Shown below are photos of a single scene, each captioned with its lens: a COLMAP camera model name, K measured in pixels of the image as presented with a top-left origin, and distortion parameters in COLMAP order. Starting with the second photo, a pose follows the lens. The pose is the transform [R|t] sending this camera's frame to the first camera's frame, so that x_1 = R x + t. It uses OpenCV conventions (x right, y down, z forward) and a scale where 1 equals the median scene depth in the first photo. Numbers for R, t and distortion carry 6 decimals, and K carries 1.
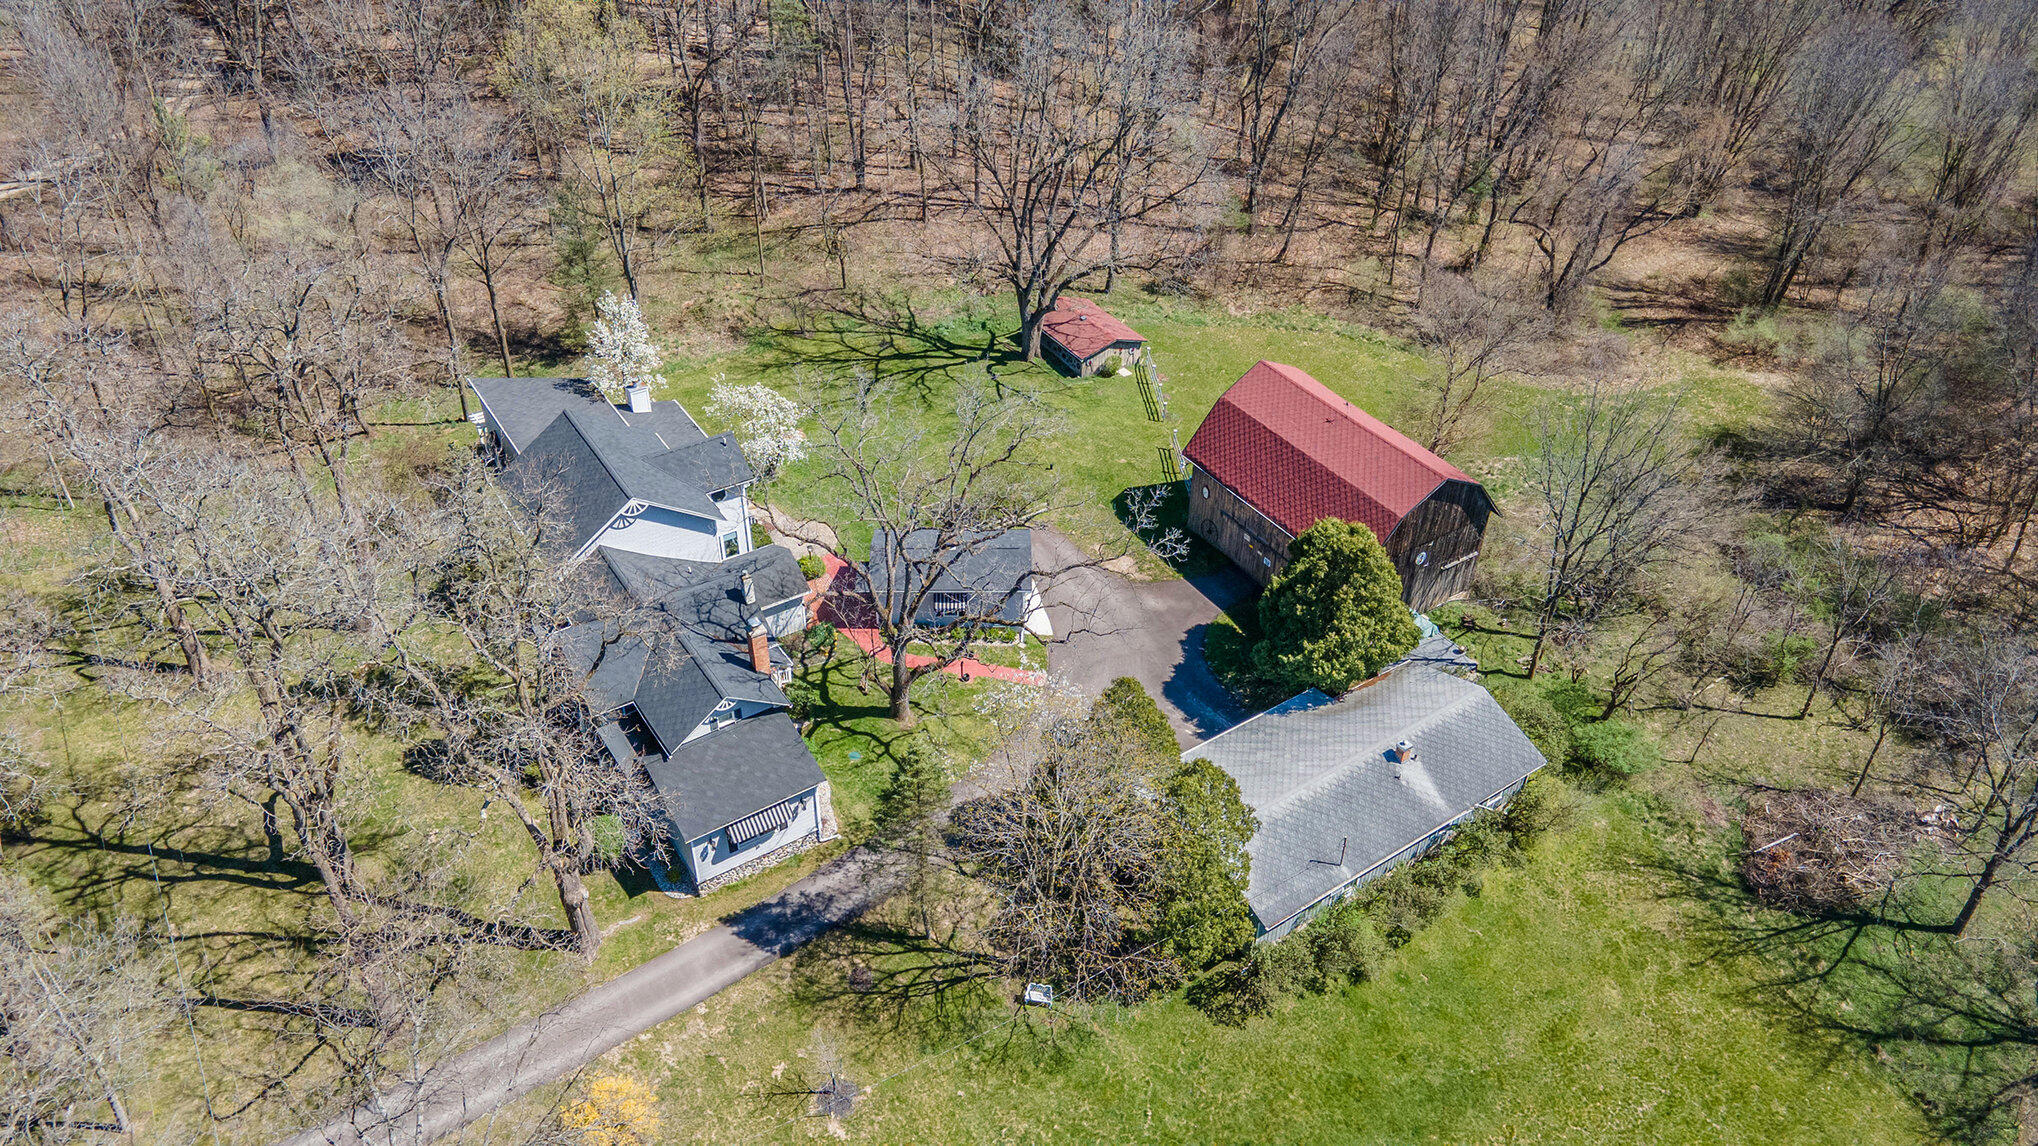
lens RADIAL K [[1417.9, 0, 966.7], [0, 1417.9, 623.2], [0, 0, 1]] dist [0.026910, 0.009690]
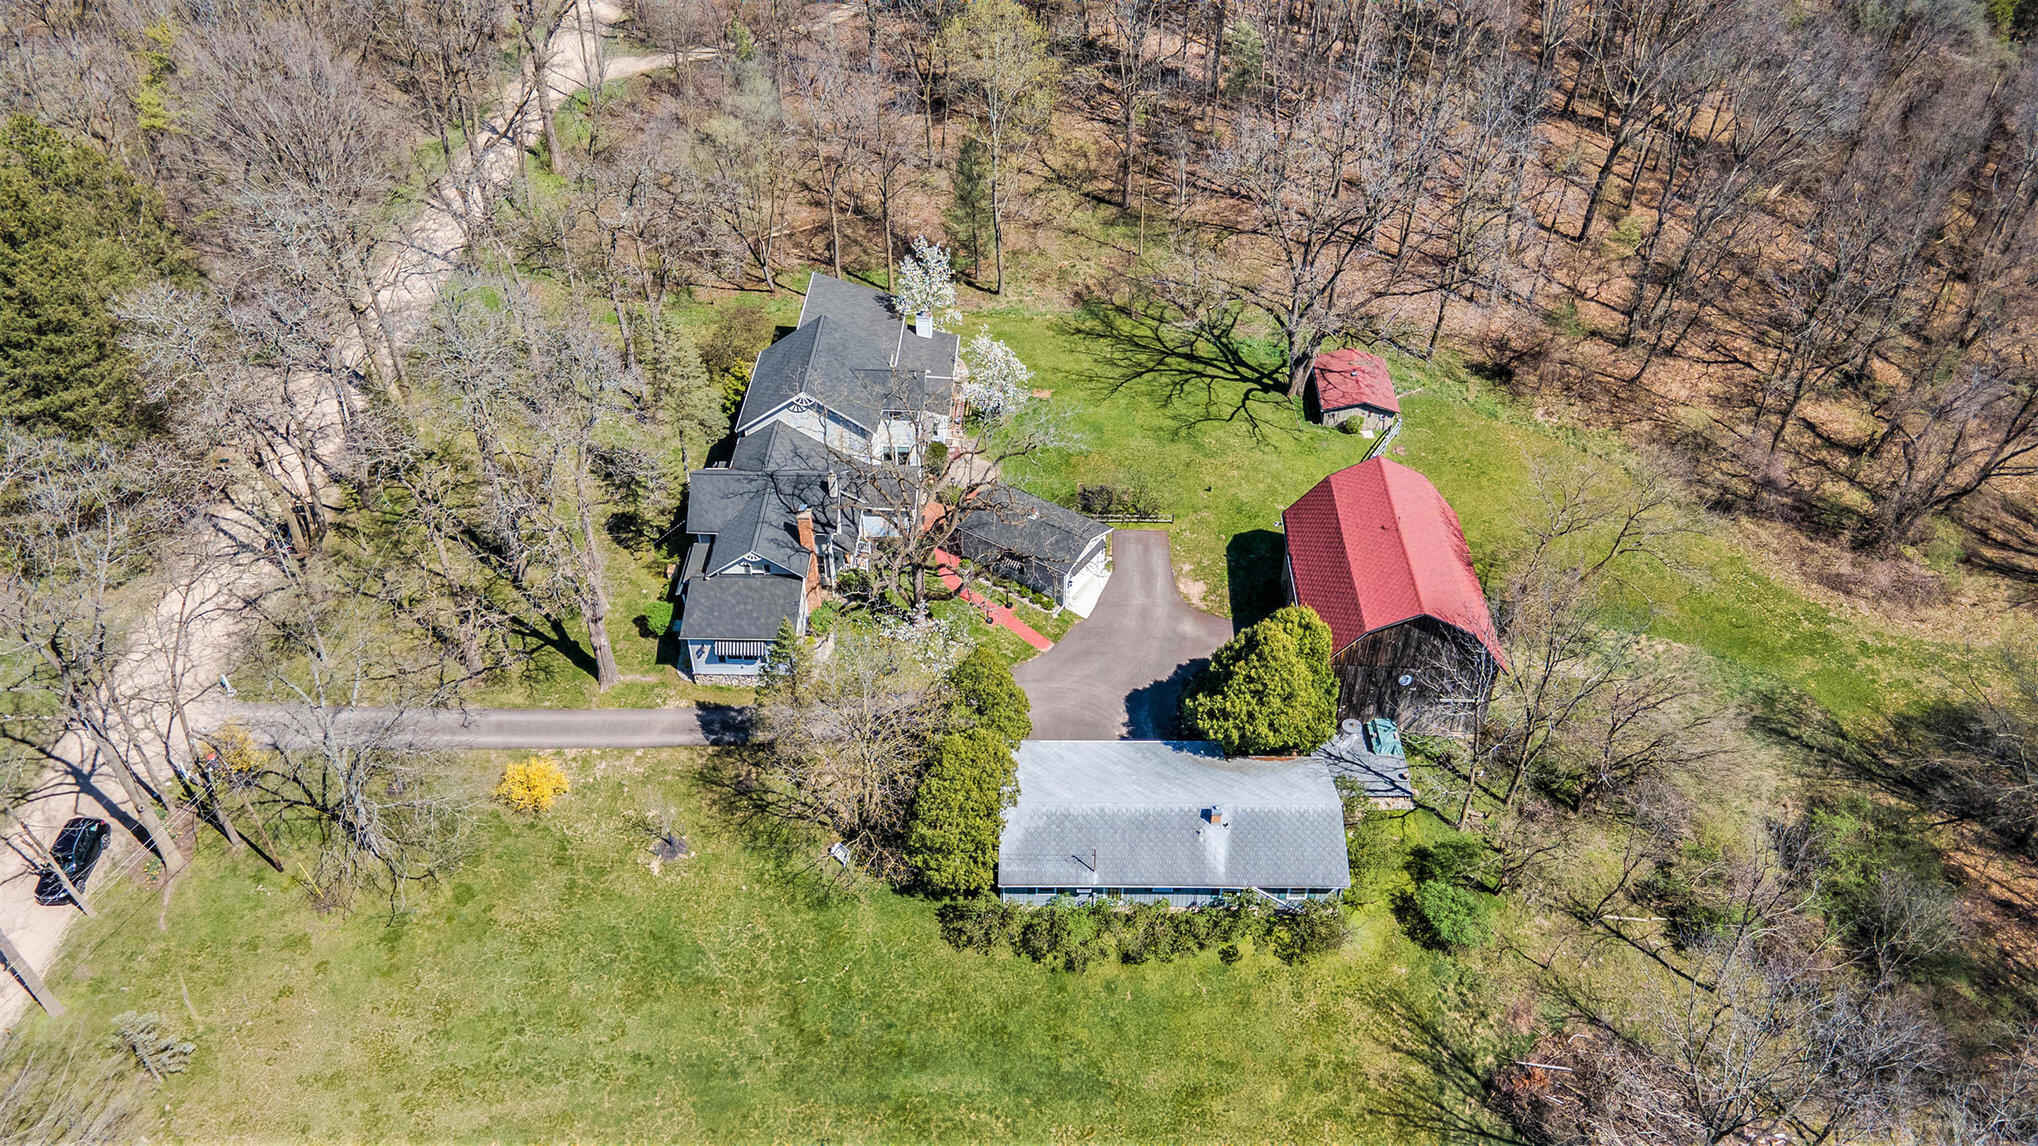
lens RADIAL K [[1417.9, 0, 1029.9], [0, 1417.9, 573.6], [0, 0, 1]] dist [0.026910, 0.009690]
pose [[0.831782, 0.361378, -0.421359, 0.528560], [-0.354384, 0.929950, 0.098001, -0.129606], [0.427259, 0.067807, 0.901583, -0.075376]]
